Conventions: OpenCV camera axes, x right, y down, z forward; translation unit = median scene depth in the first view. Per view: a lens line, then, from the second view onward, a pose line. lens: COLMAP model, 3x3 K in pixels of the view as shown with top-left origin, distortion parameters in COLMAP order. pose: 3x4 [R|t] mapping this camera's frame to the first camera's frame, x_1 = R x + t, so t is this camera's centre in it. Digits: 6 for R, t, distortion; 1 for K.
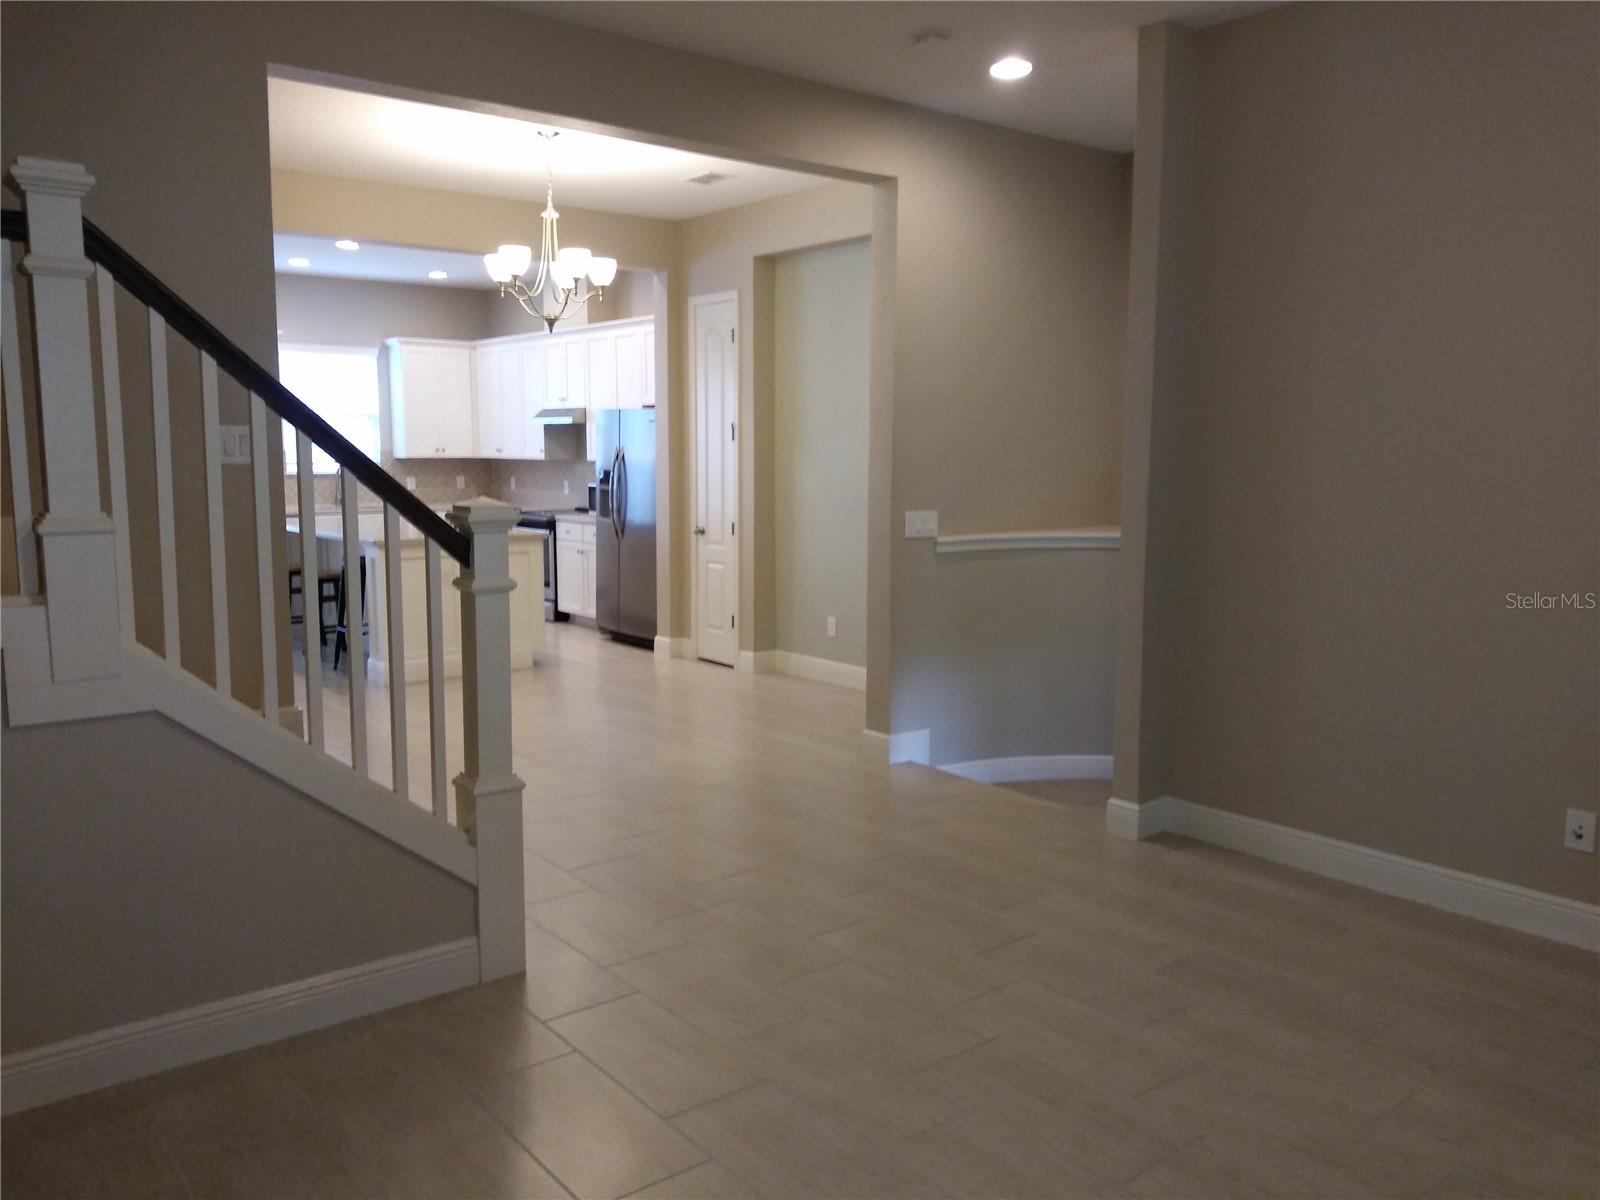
lens RADIAL K [[1221.9, 0, 802.5], [0, 1221.9, 608.6], [0, 0, 1]] dist [0.061436, -0.115825]
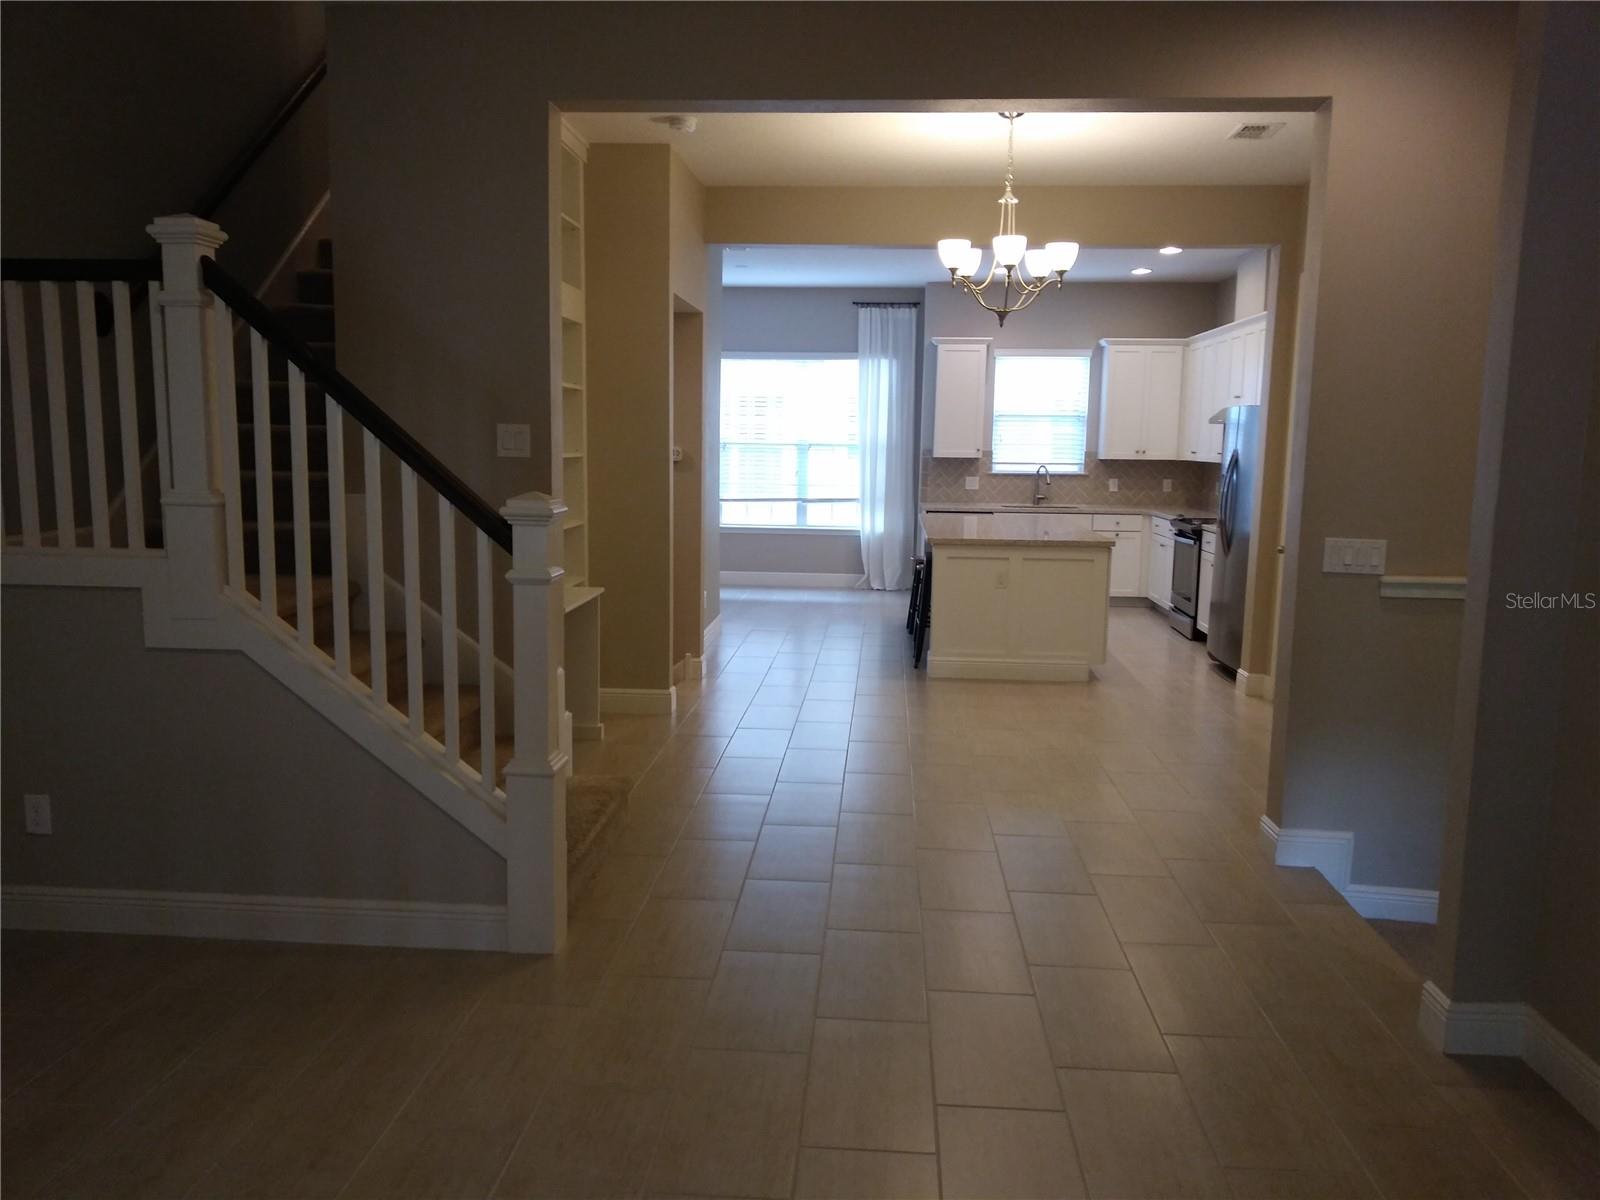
lens RADIAL K [[1221.9, 0, 802.5], [0, 1221.9, 608.6], [0, 0, 1]] dist [0.061436, -0.115825]
pose [[0.732755, 0.100079, -0.673093, 0.342929], [-0.101356, 0.994144, 0.037475, -0.030128], [0.672902, 0.040762, 0.738608, 0.214631]]
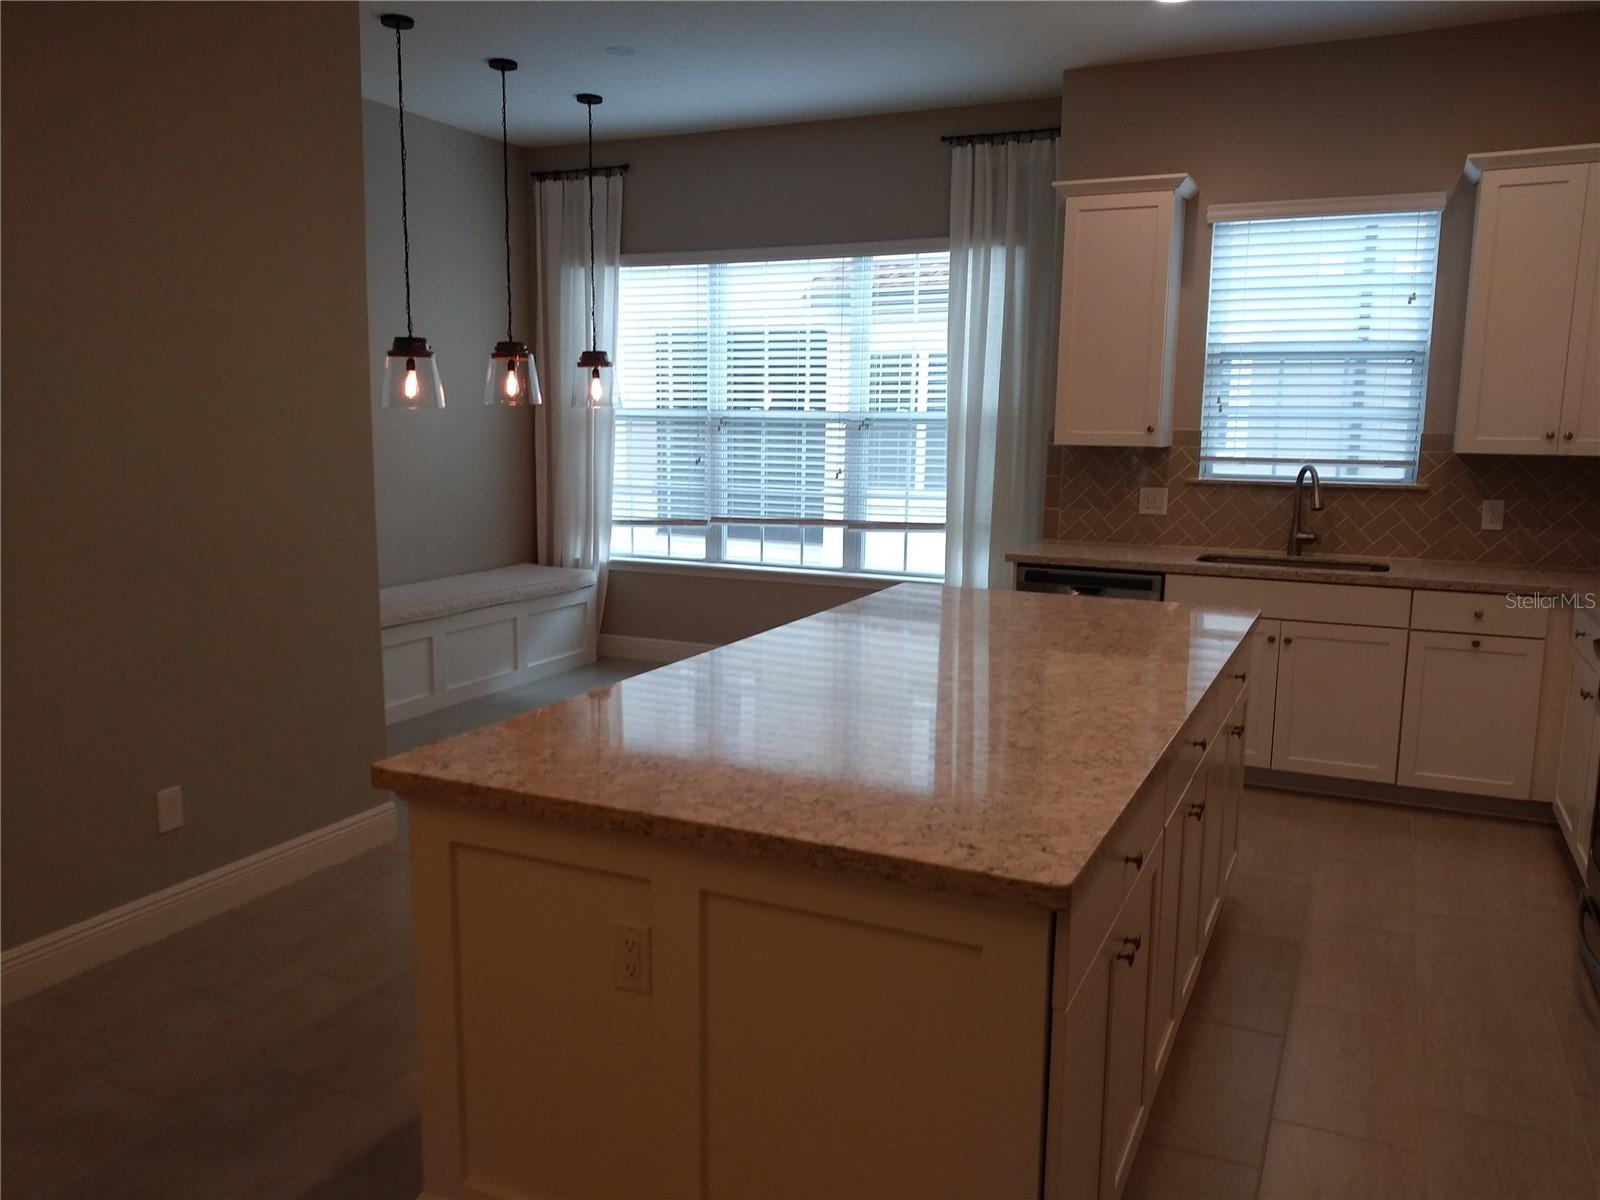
lens RADIAL K [[1221.9, 0, 802.5], [0, 1221.9, 608.6], [0, 0, 1]] dist [0.061436, -0.115825]
pose [[0.434400, 0.141654, -0.889511, -0.093990], [-0.127410, 0.987290, 0.095004, -0.161483], [0.891663, 0.072063, 0.446927, 1.219729]]
